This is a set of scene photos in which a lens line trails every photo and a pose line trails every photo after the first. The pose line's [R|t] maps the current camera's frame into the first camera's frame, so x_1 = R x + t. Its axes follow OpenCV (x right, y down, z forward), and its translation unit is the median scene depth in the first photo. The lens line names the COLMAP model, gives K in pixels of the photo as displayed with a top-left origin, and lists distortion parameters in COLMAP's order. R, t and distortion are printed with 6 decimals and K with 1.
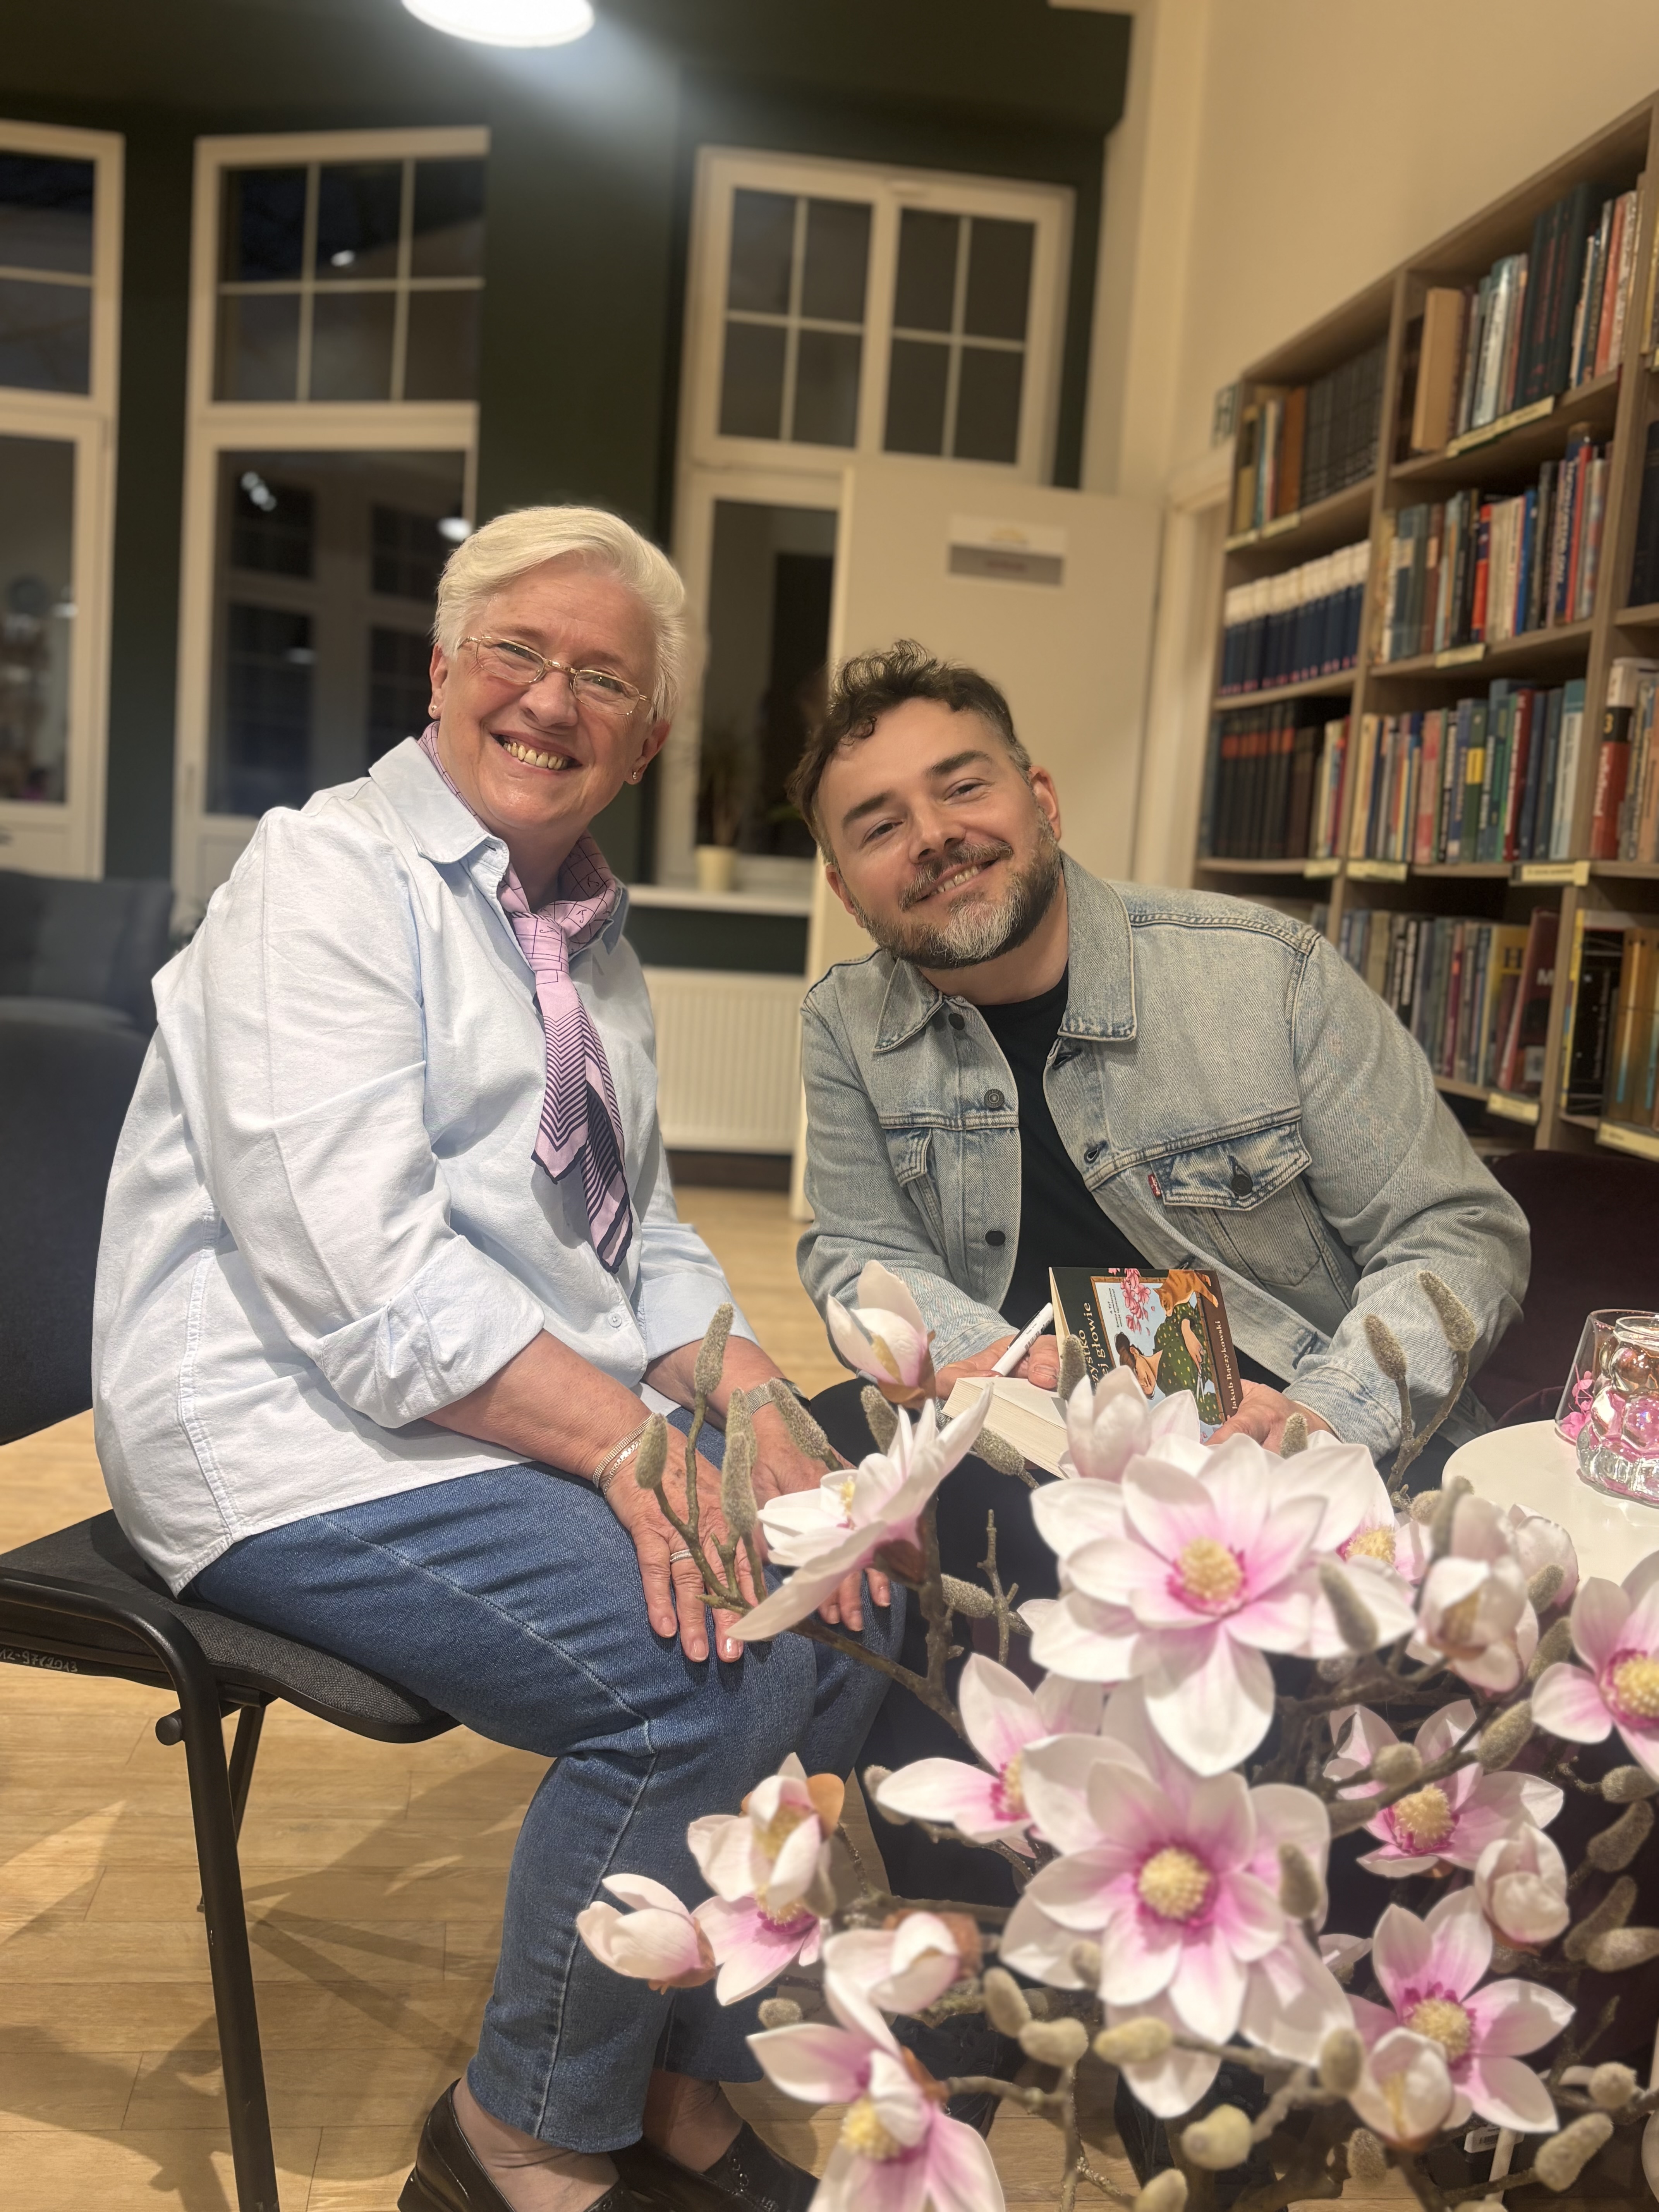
lens RADIAL K [[2018.1, 0, 829.5], [0, 2018.1, 1106.0], [0, 0, 1]] dist [0.001344, -0.007115]
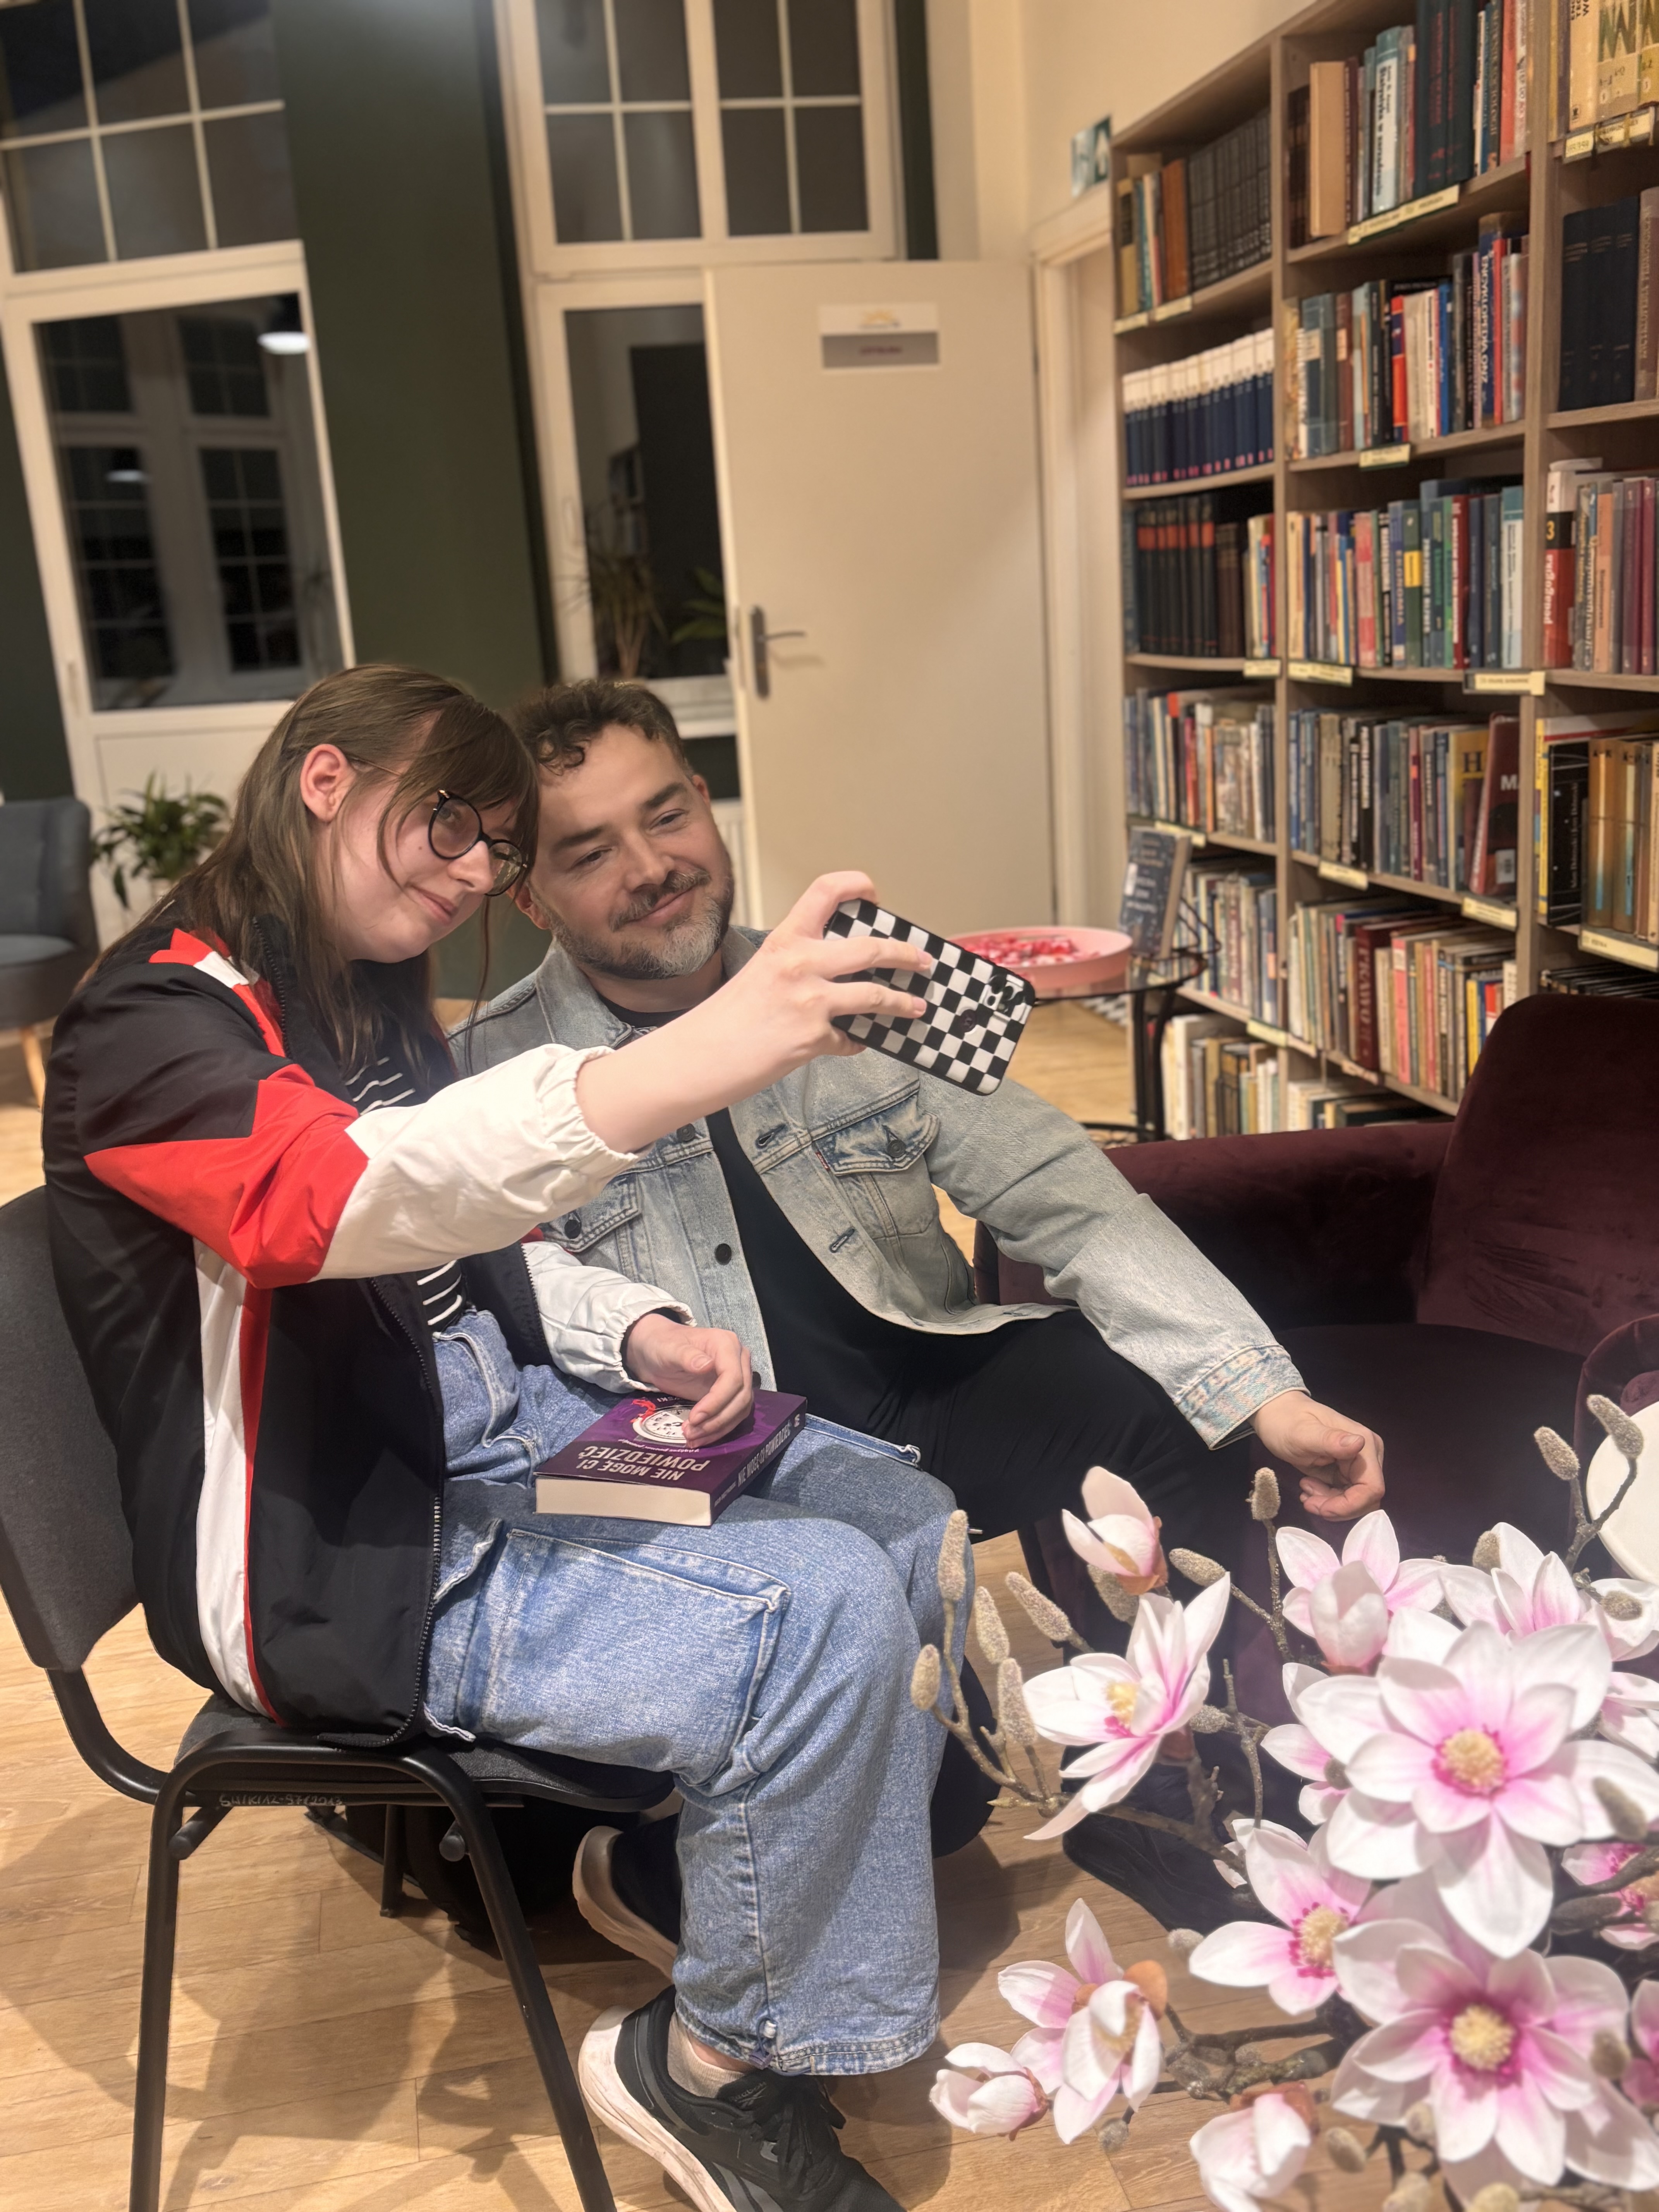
lens RADIAL K [[2004.5, 0, 829.5], [0, 2004.5, 1106.0], [0, 0, 1]] dist [0.002760, 0.015628]
pose [[0.987773, -0.152555, 0.032122, -0.039960], [0.146541, 0.978865, 0.142649, -0.092492], [-0.053205, -0.136197, 0.989252, -0.008640]]
